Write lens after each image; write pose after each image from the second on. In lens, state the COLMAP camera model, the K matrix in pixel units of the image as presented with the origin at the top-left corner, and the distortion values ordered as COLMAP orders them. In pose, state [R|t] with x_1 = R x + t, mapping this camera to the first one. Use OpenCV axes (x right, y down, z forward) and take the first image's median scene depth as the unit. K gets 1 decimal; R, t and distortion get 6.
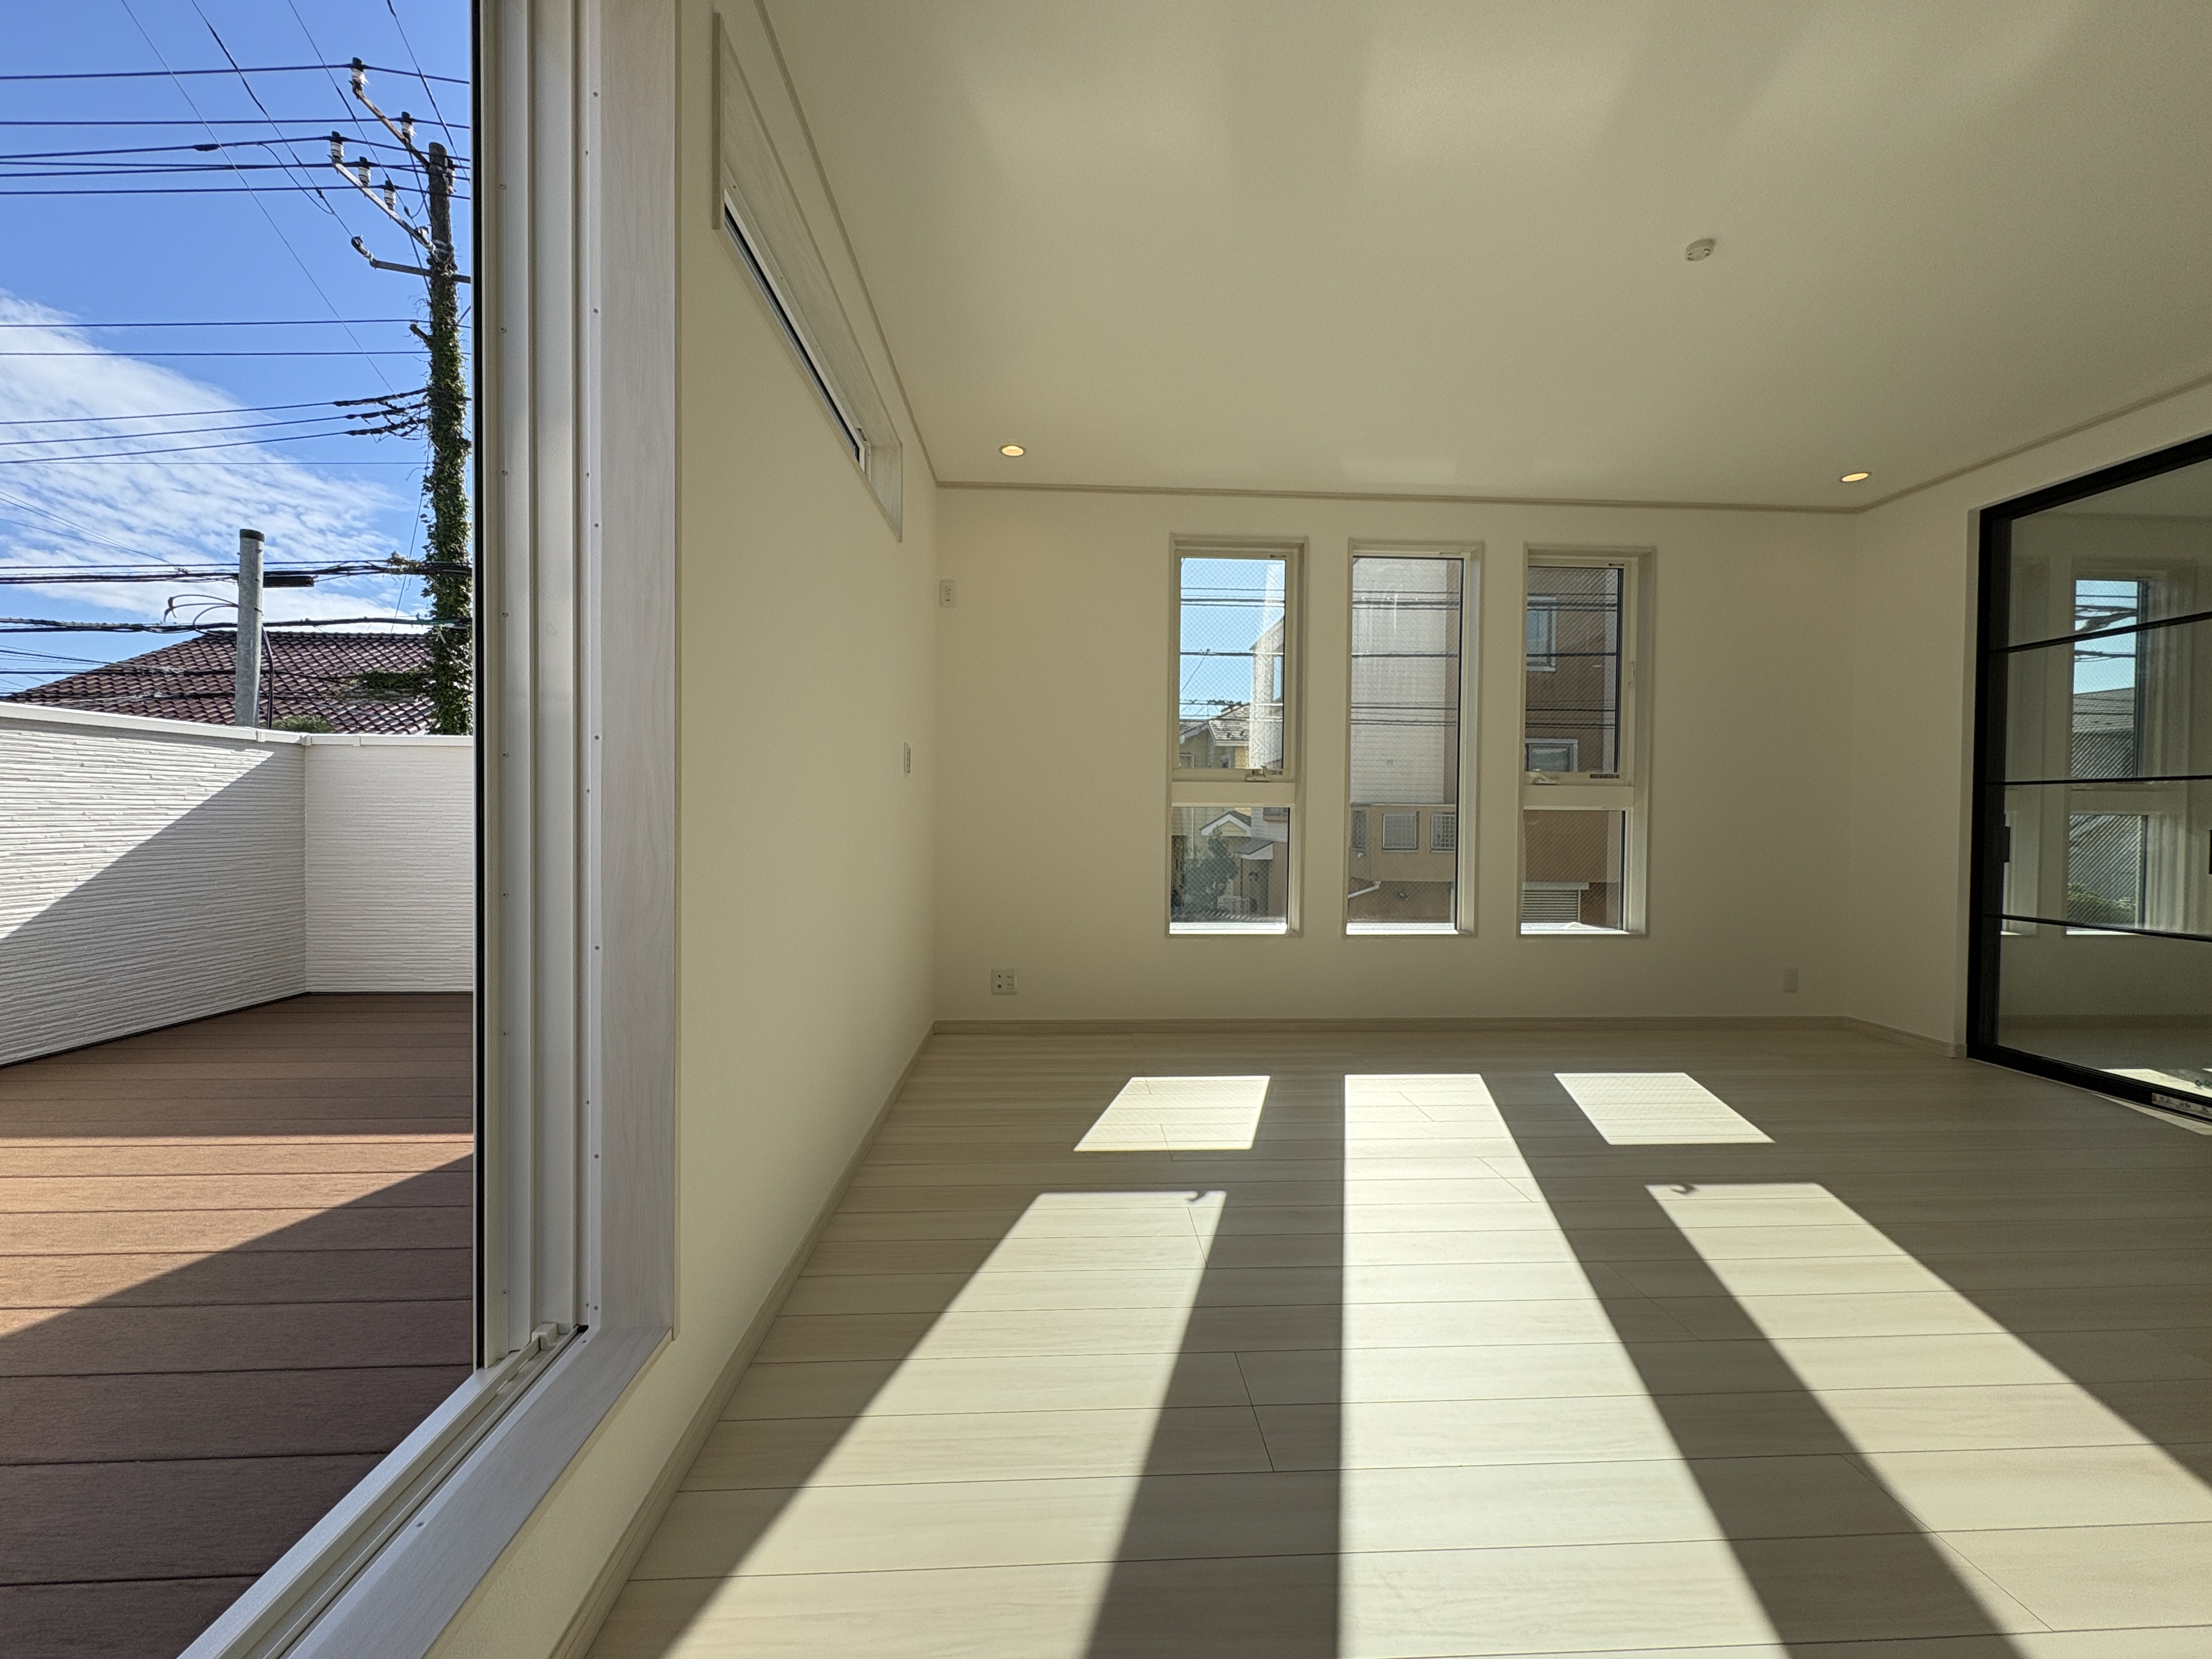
lens RADIAL K [[886.4, 0, 1106.0], [0, 886.4, 829.5], [0, 0, 1]] dist [-0.000912, 0.000159]
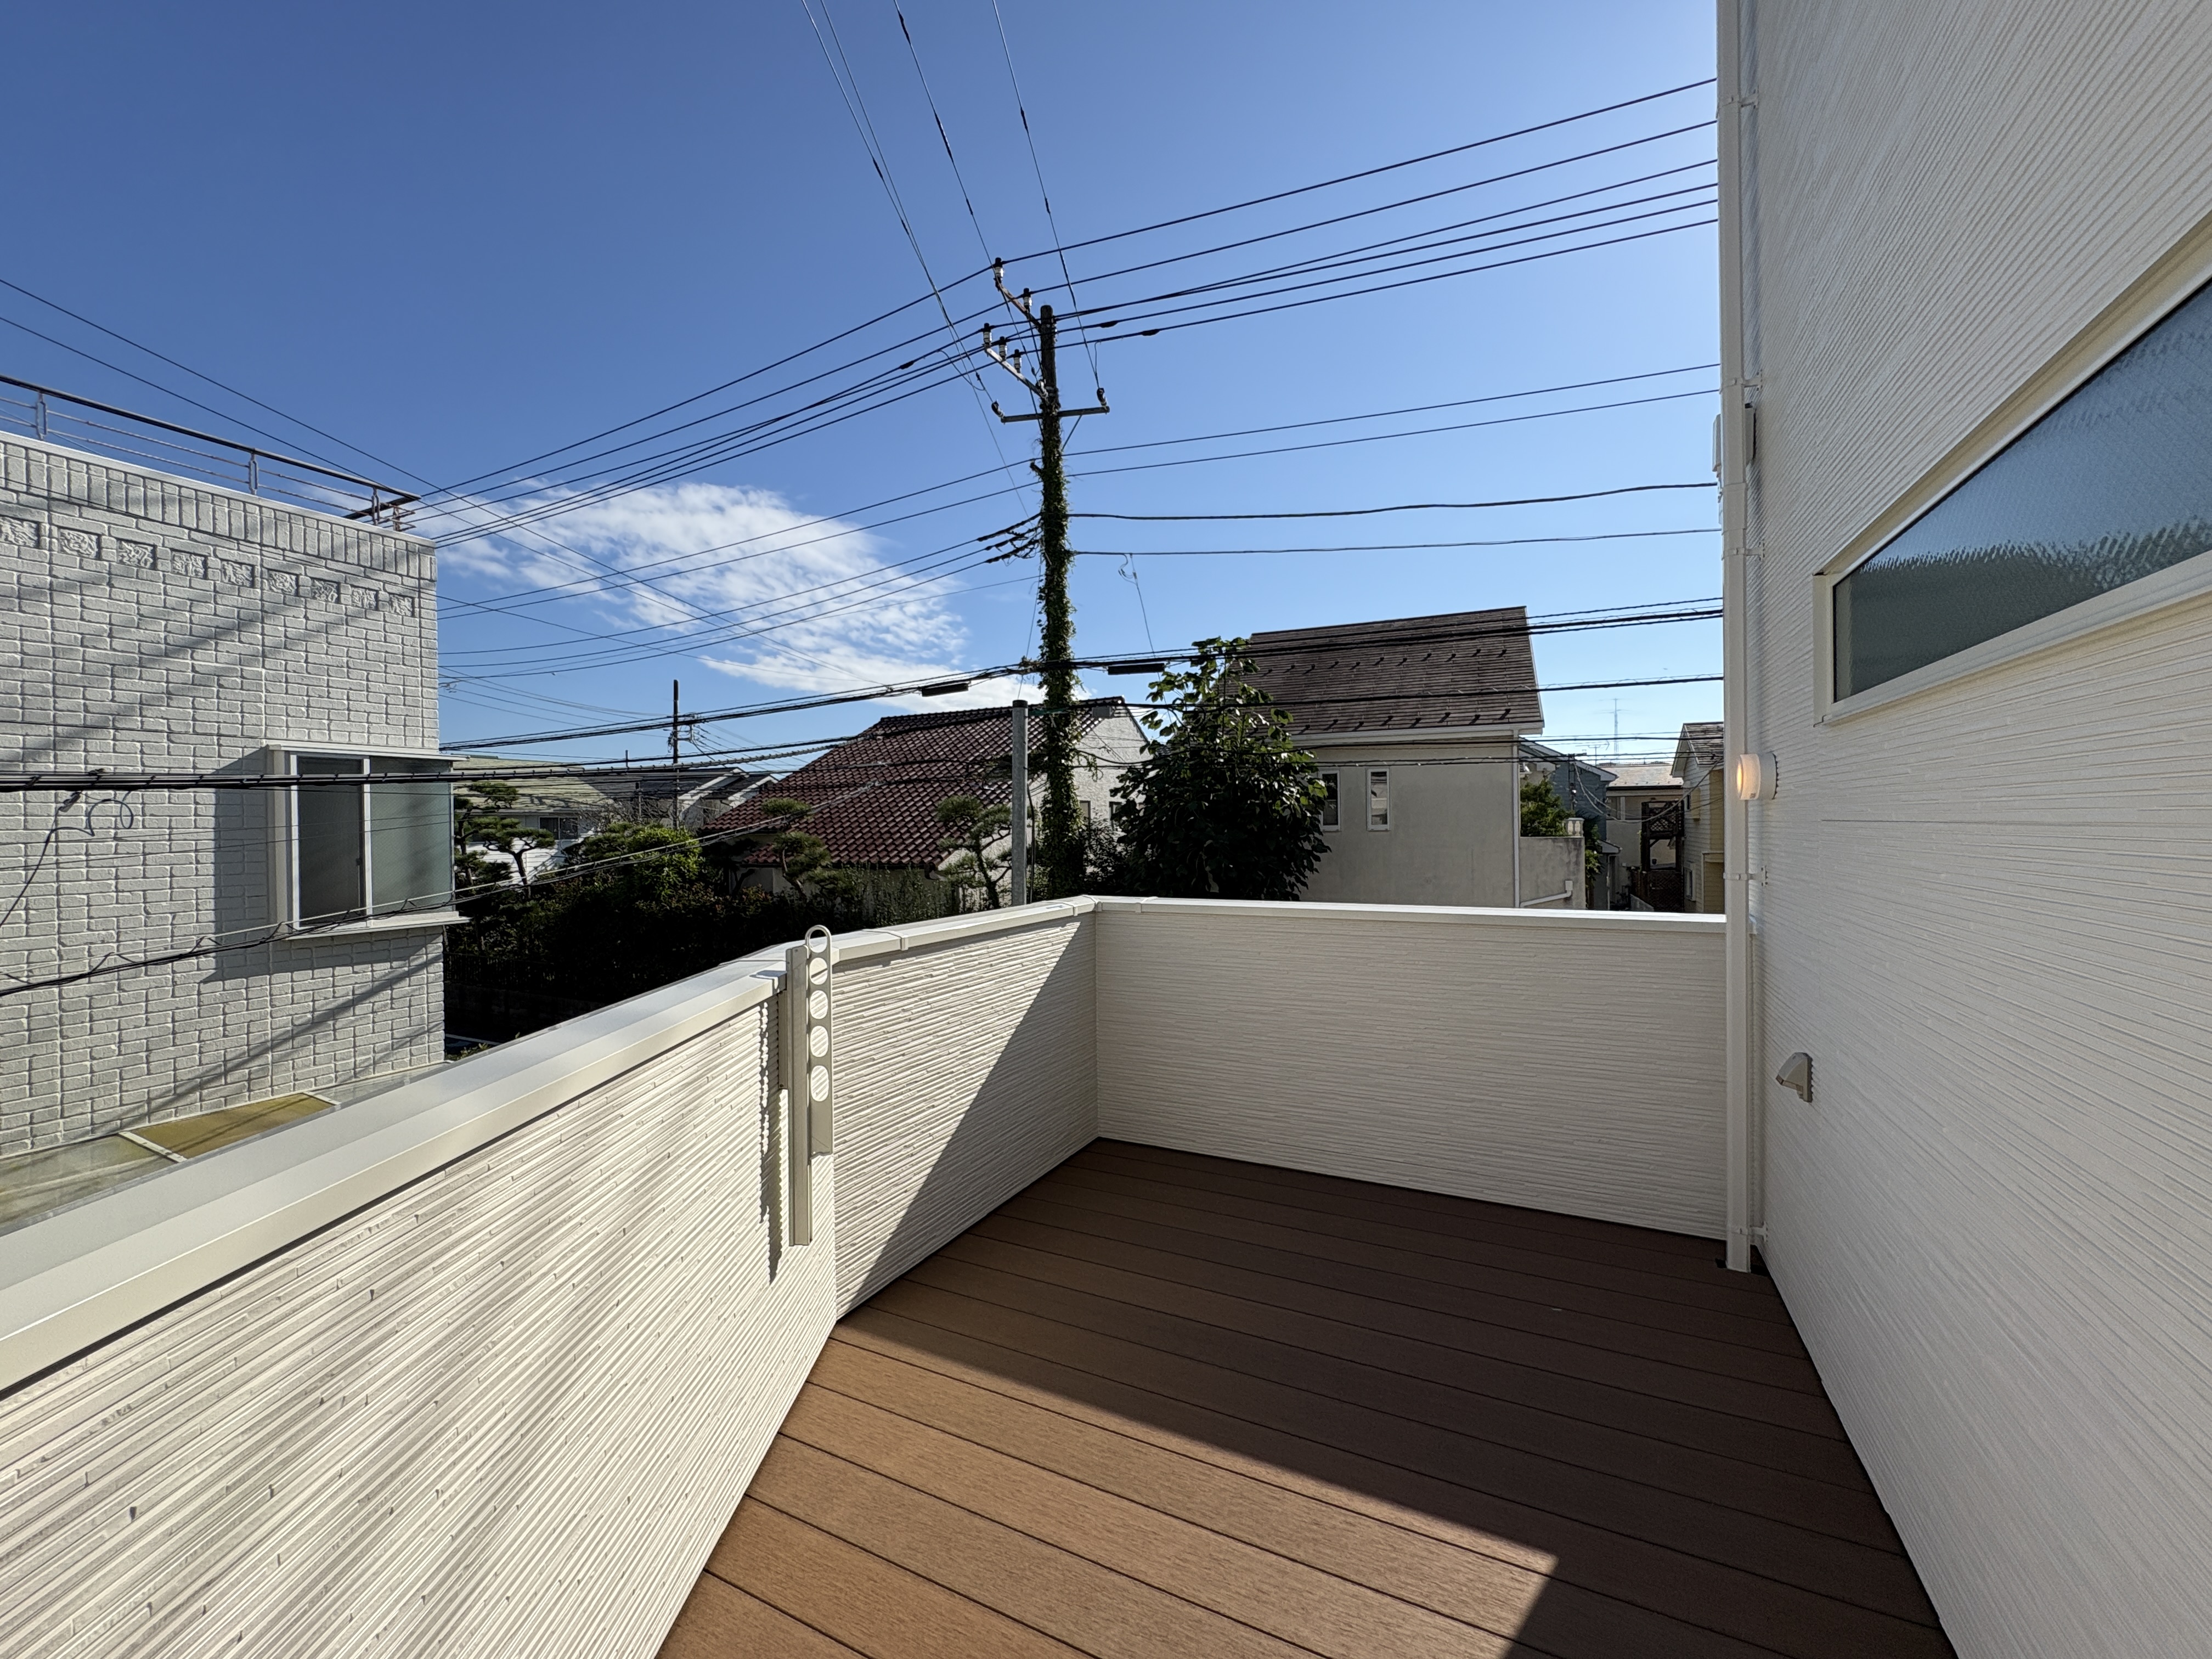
lens RADIAL K [[886.4, 0, 1106.0], [0, 886.4, 829.5], [0, 0, 1]] dist [-0.000912, 0.000159]
pose [[0.868953, -0.016591, -0.494617, -0.112553], [0.010124, 0.999825, -0.015751, -0.056440], [0.494791, 0.008679, 0.868968, 0.018519]]
